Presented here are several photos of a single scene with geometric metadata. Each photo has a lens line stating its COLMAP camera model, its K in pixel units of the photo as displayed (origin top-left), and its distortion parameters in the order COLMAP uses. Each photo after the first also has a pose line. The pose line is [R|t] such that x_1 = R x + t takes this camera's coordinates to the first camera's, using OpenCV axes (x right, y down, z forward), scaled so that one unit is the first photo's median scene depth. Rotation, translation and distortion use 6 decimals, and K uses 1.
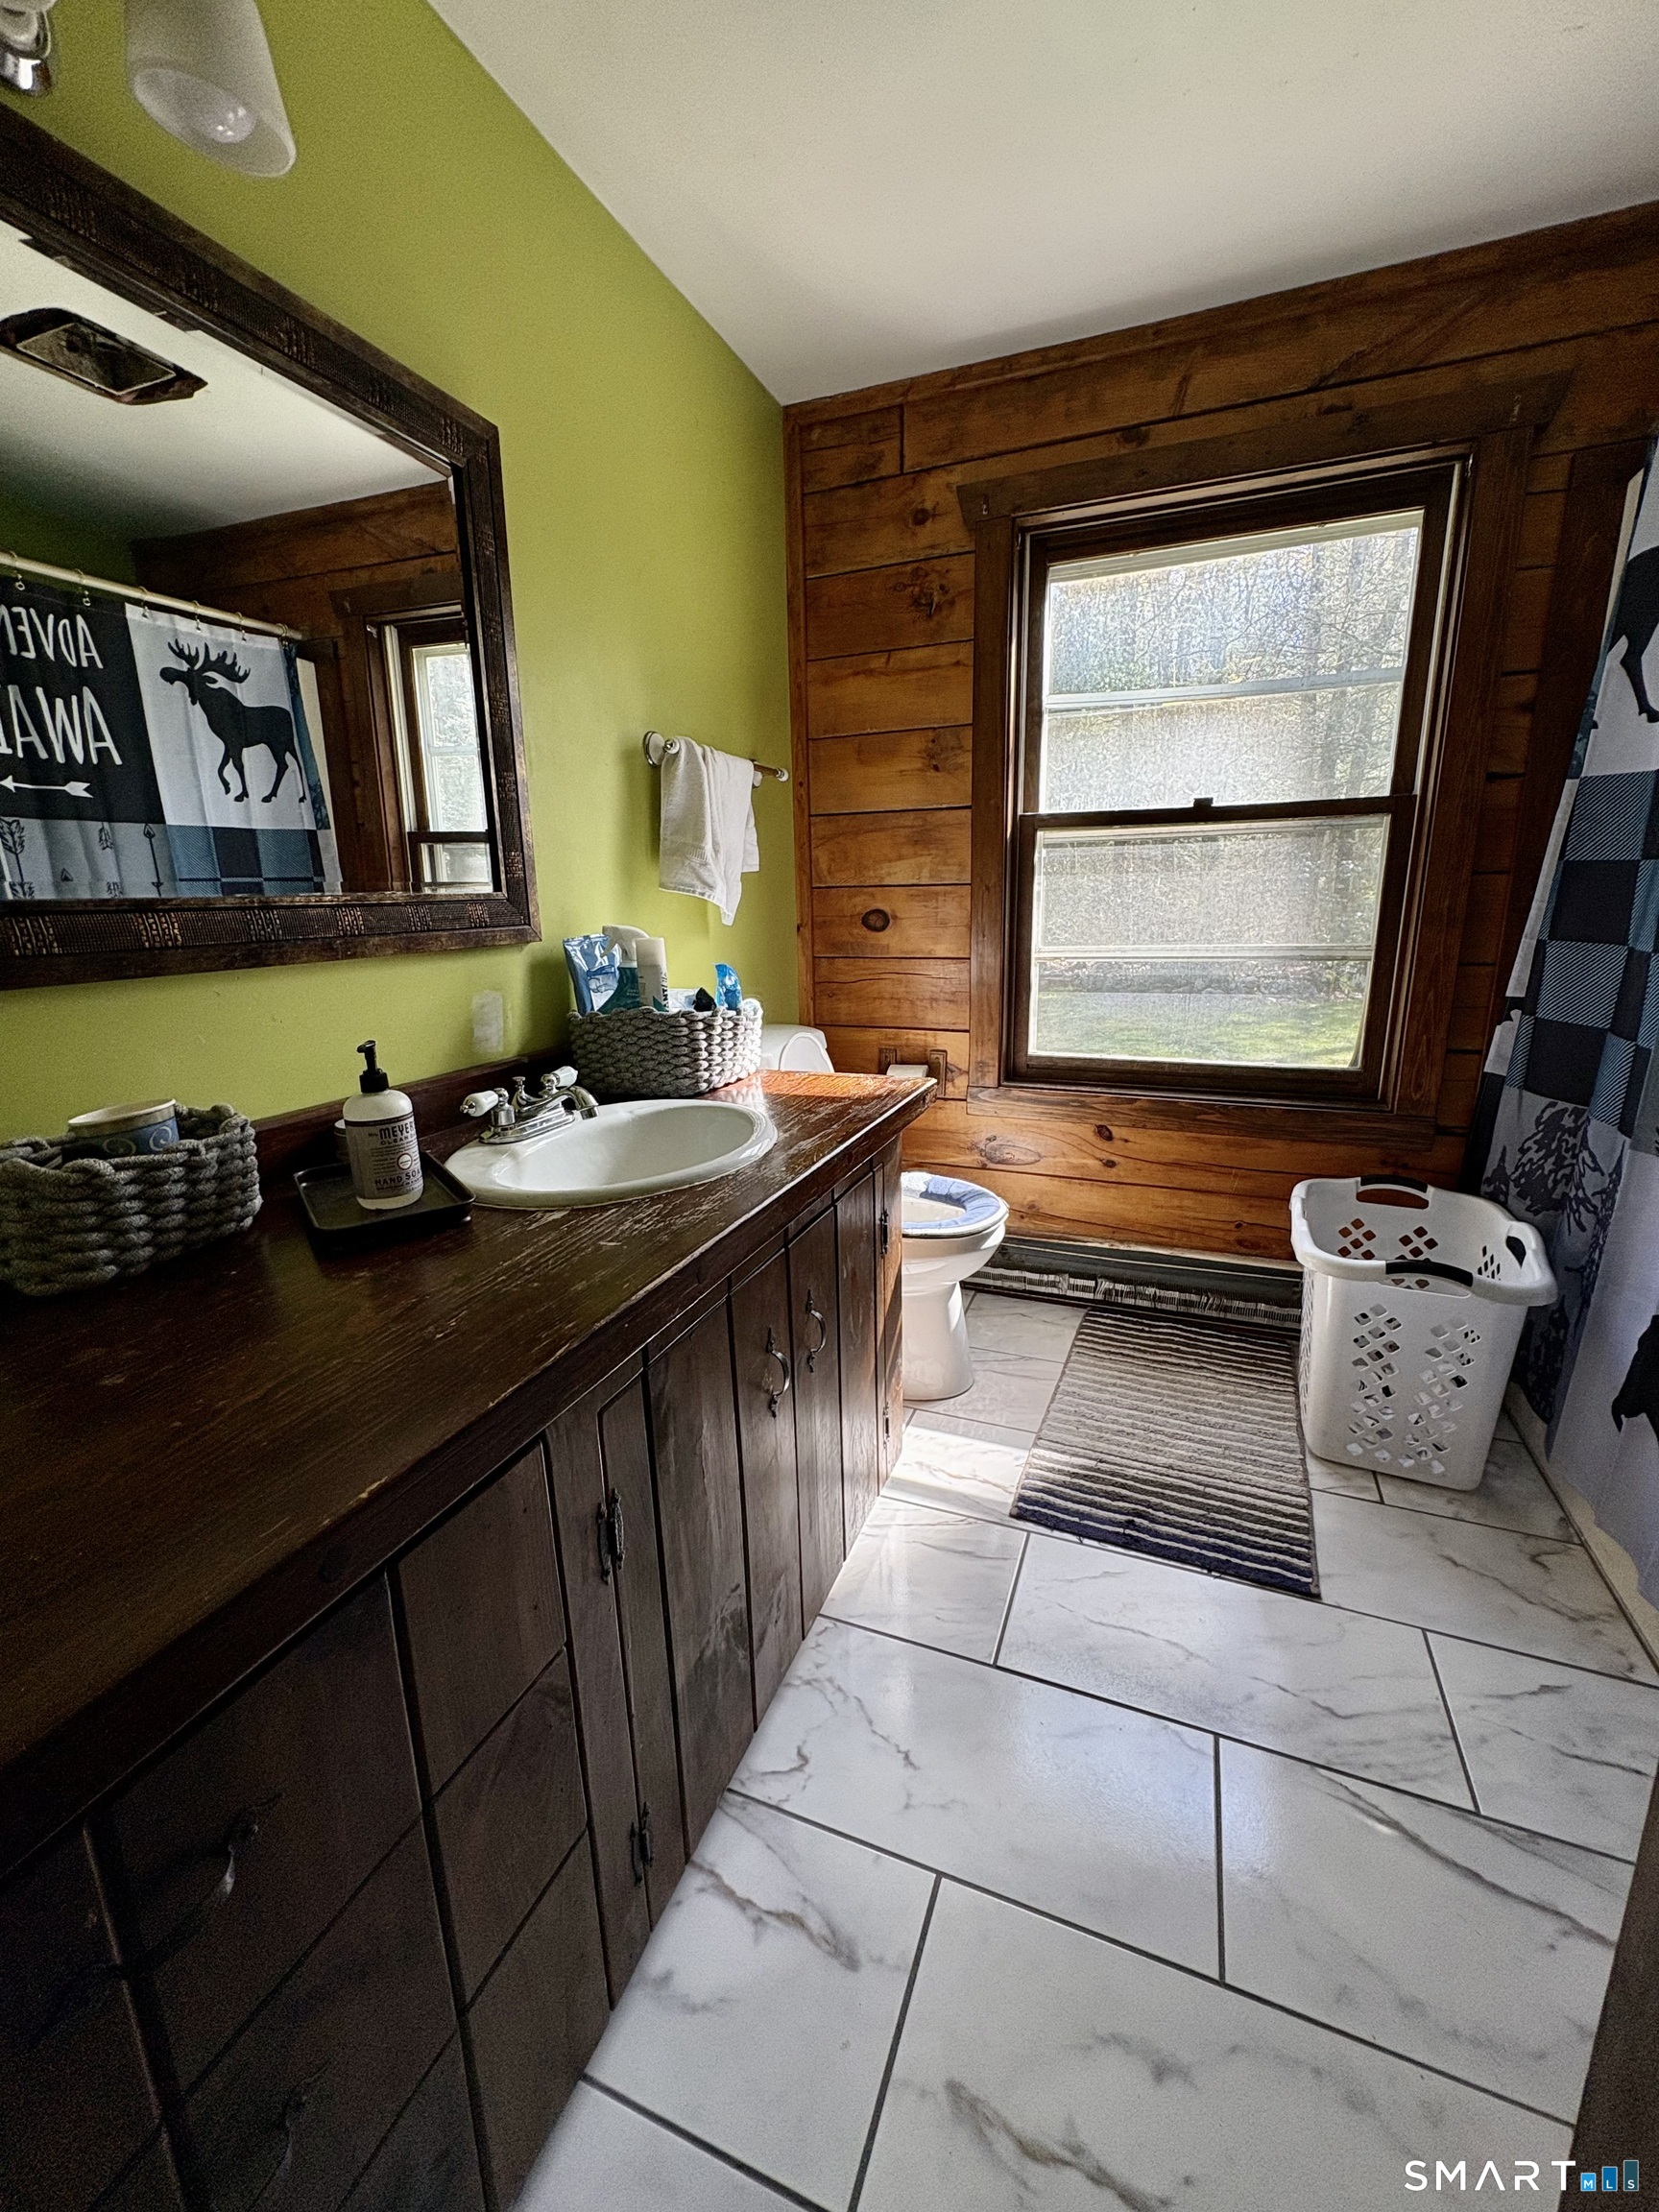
lens RADIAL K [[880.8, 0, 829.5], [0, 880.8, 1106.0], [0, 0, 1]] dist [0.000703, 0.000238]
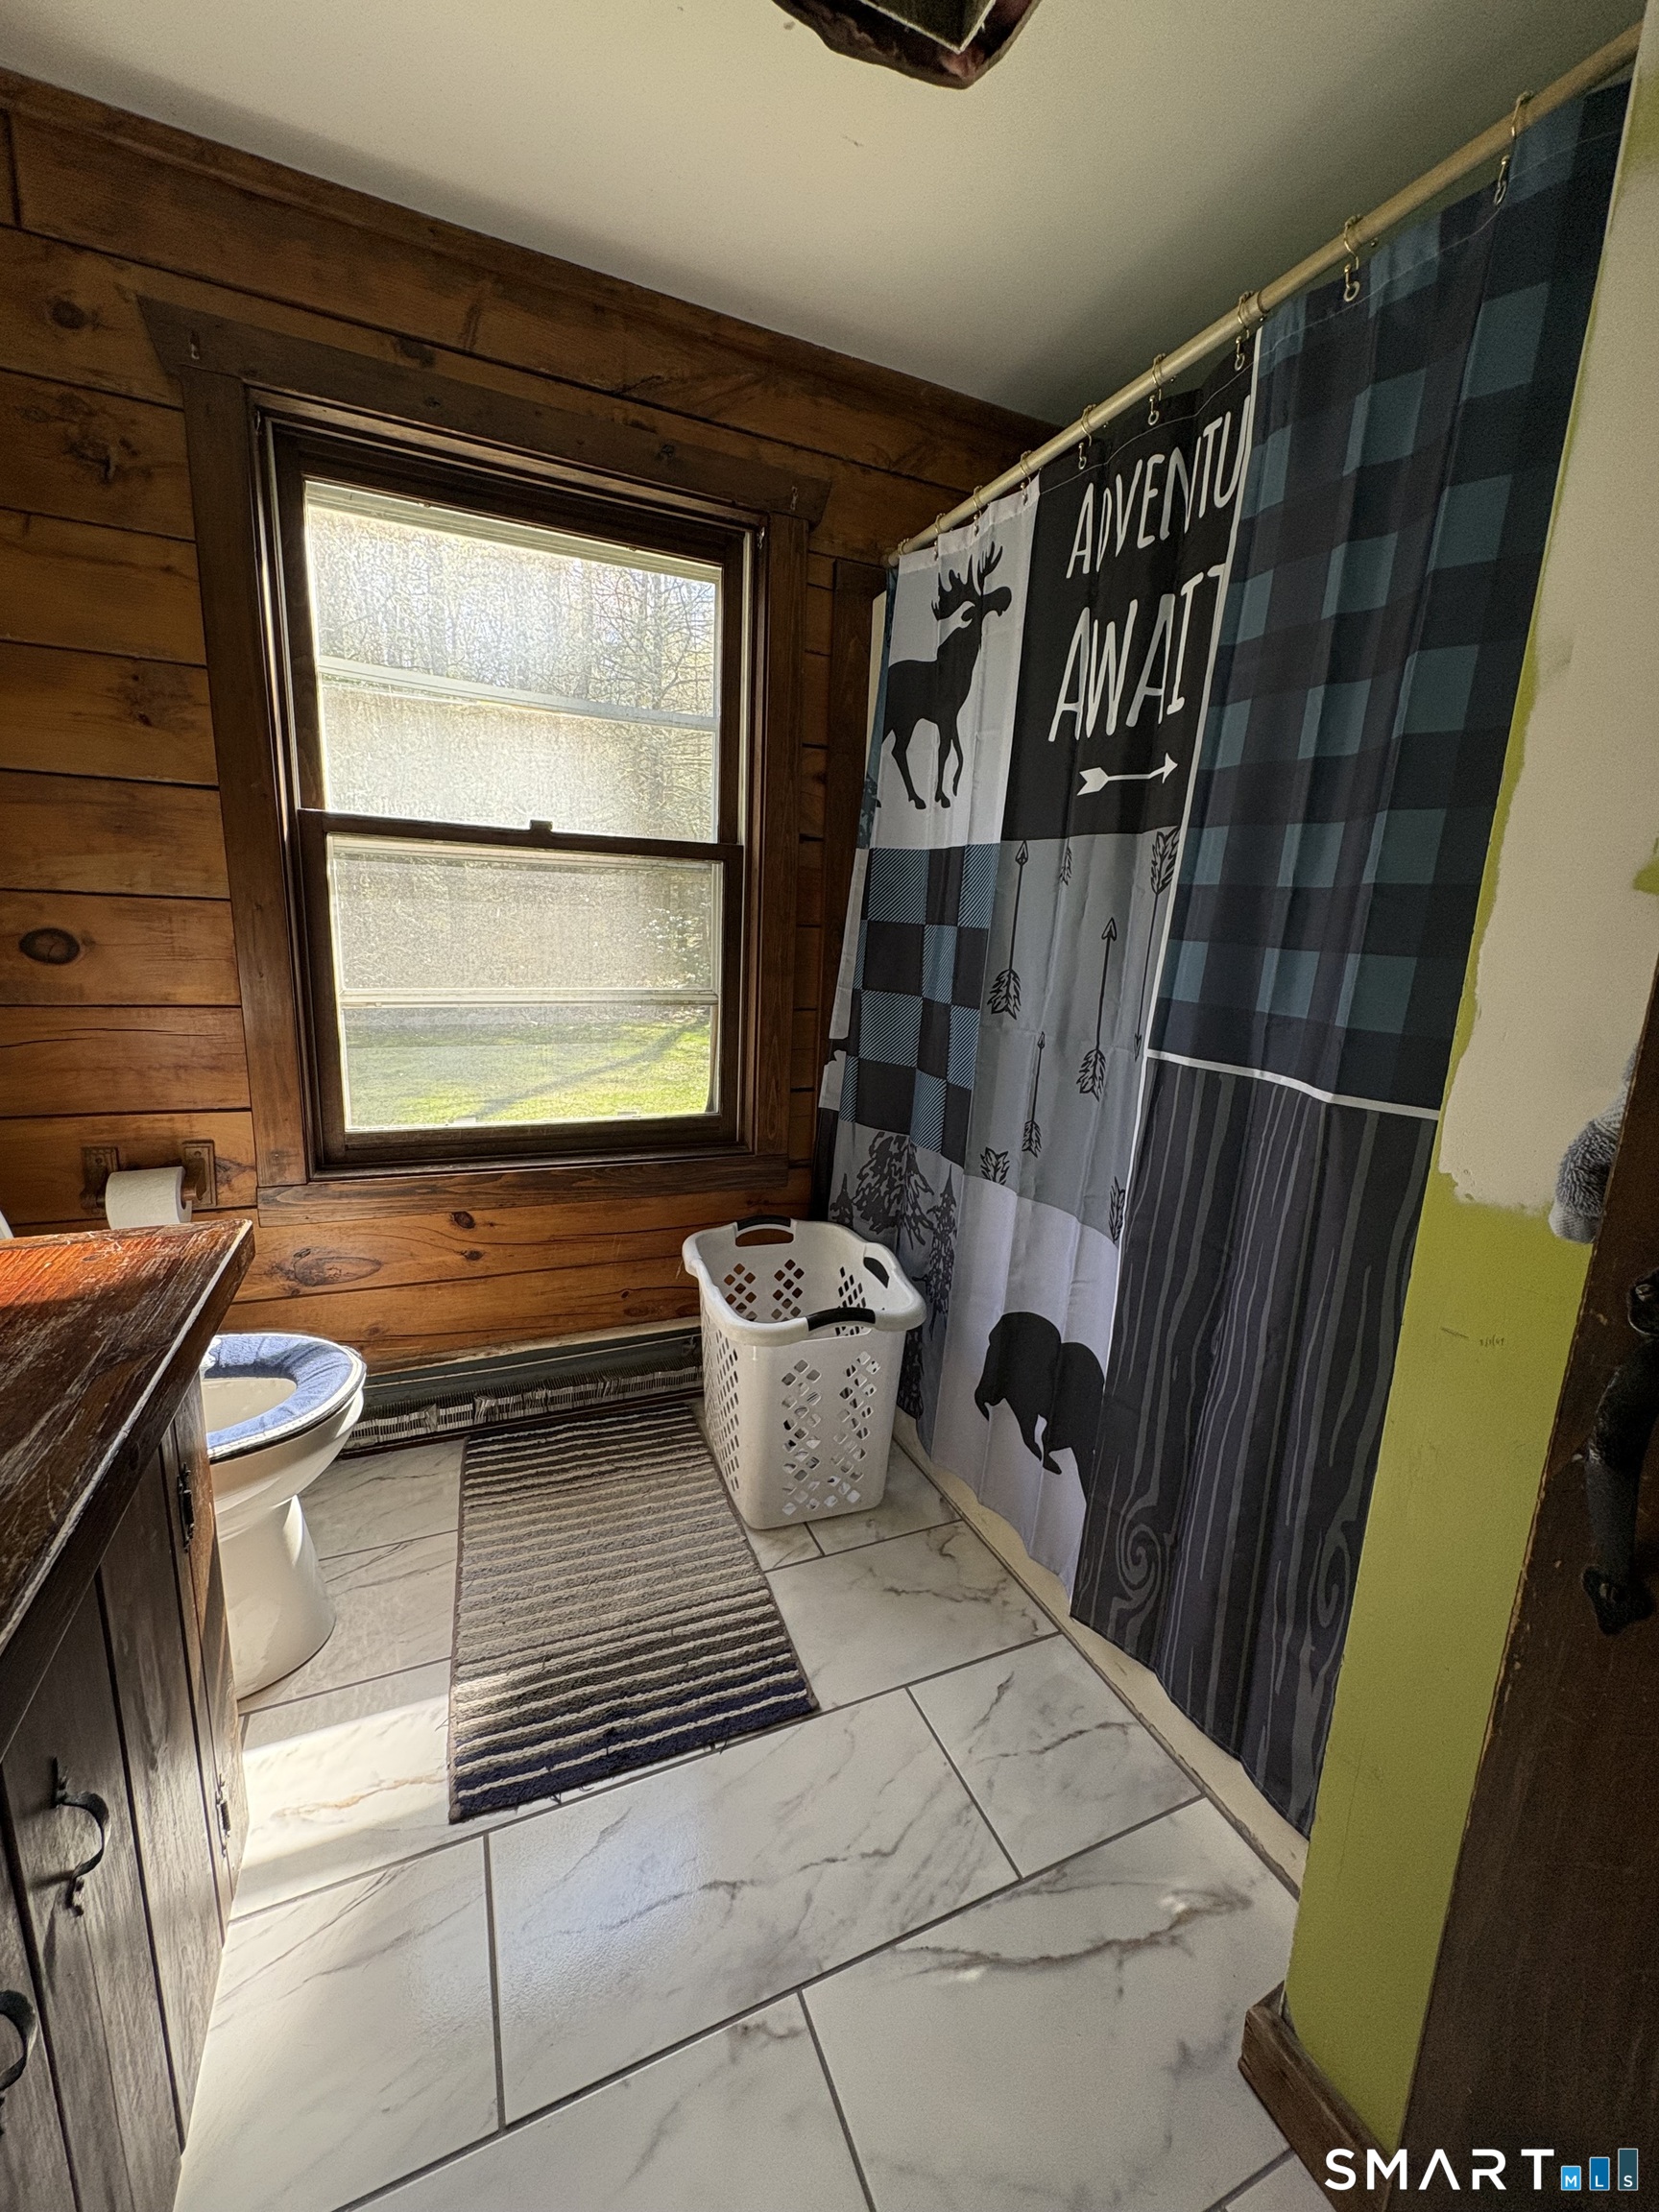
lens RADIAL K [[880.8, 0, 829.5], [0, 880.8, 1106.0], [0, 0, 1]] dist [0.000703, 0.000238]
pose [[0.695655, -0.094704, 0.712107, -0.021654], [0.112692, 0.993386, 0.022023, -0.058535], [-0.709482, 0.064928, 0.701726, 0.209872]]
